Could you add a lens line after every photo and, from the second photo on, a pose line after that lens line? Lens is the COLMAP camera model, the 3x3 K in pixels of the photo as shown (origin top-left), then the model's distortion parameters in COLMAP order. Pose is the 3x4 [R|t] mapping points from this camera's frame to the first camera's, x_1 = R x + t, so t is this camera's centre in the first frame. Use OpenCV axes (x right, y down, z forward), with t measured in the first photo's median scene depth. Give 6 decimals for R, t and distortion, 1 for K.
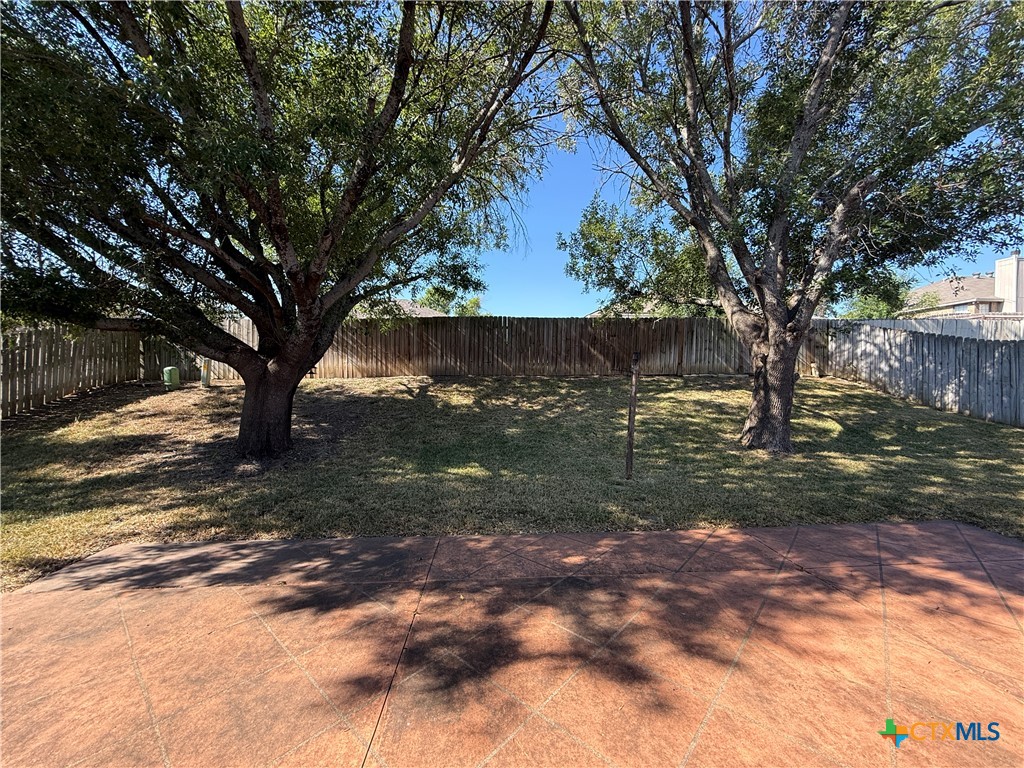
lens RADIAL K [[405.5, 0, 507.4], [0, 405.5, 382.4], [0, 0, 1]] dist [-0.002086, -0.000124]
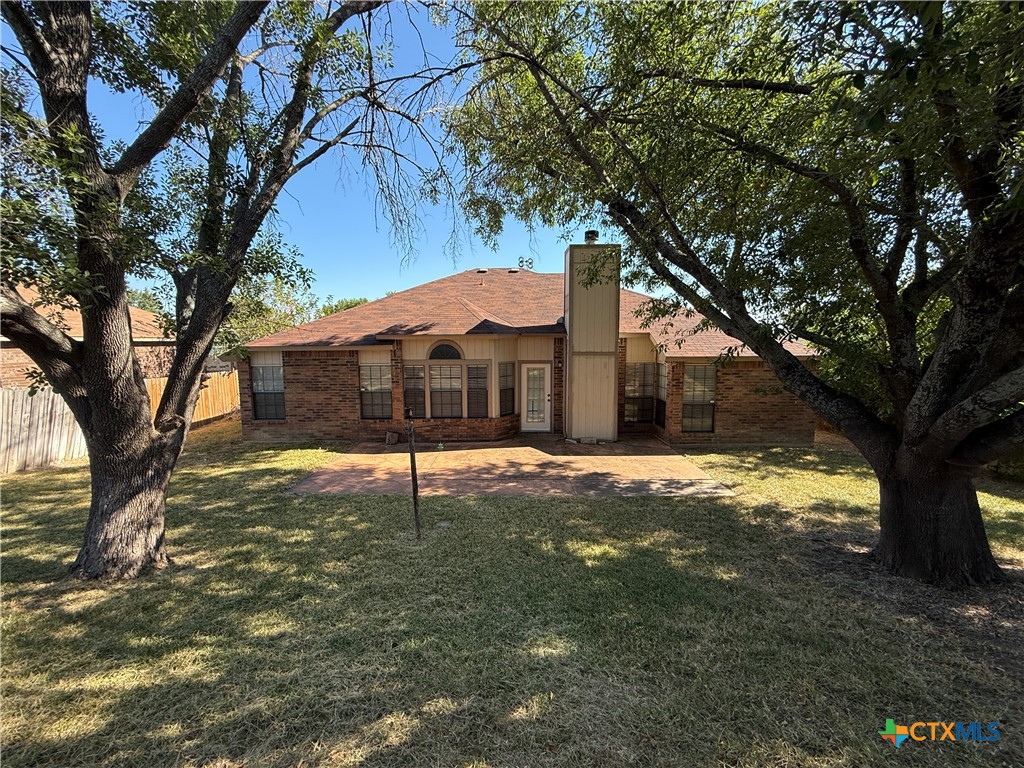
lens RADIAL K [[405.5, 0, 507.4], [0, 405.5, 382.4], [0, 0, 1]] dist [-0.002086, -0.000124]
pose [[-0.998827, -0.007031, 0.047915, 0.090590], [-0.002055, 0.994667, 0.103123, -0.426945], [-0.048384, 0.102903, -0.993514, 3.582308]]
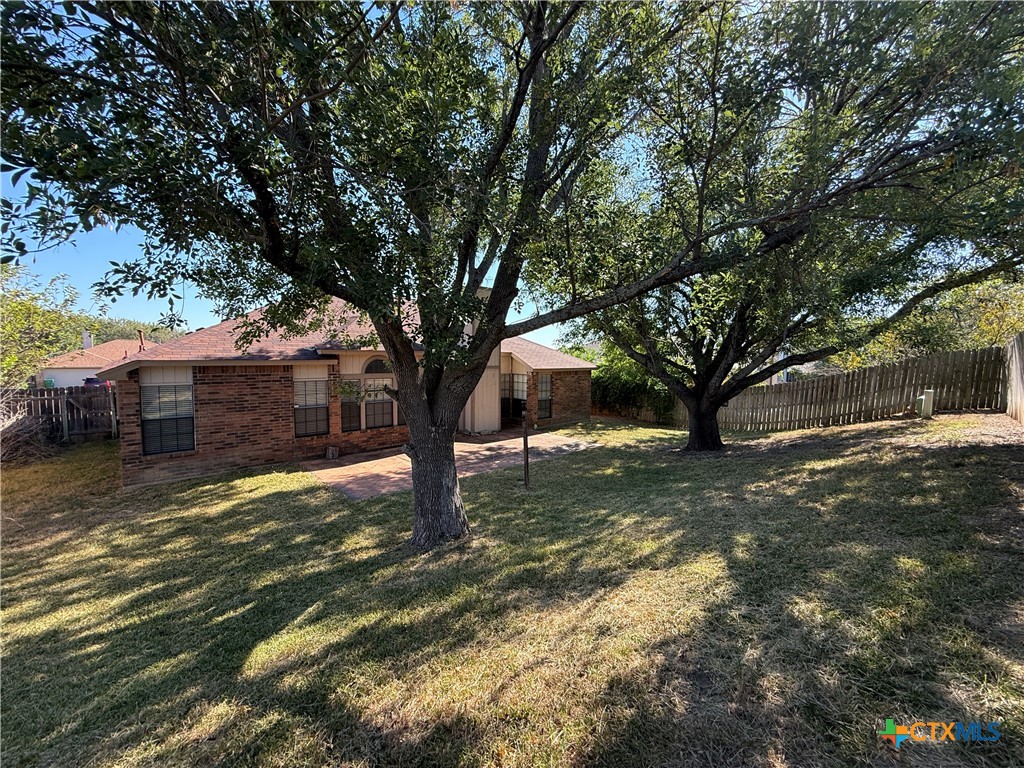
lens RADIAL K [[405.5, 0, 507.4], [0, 405.5, 382.4], [0, 0, 1]] dist [-0.002086, -0.000124]
pose [[-0.769993, 0.026392, -0.637506, 2.344282], [-0.013836, 0.998219, 0.058037, -0.415137], [0.637902, 0.053509, -0.768257, 3.822818]]
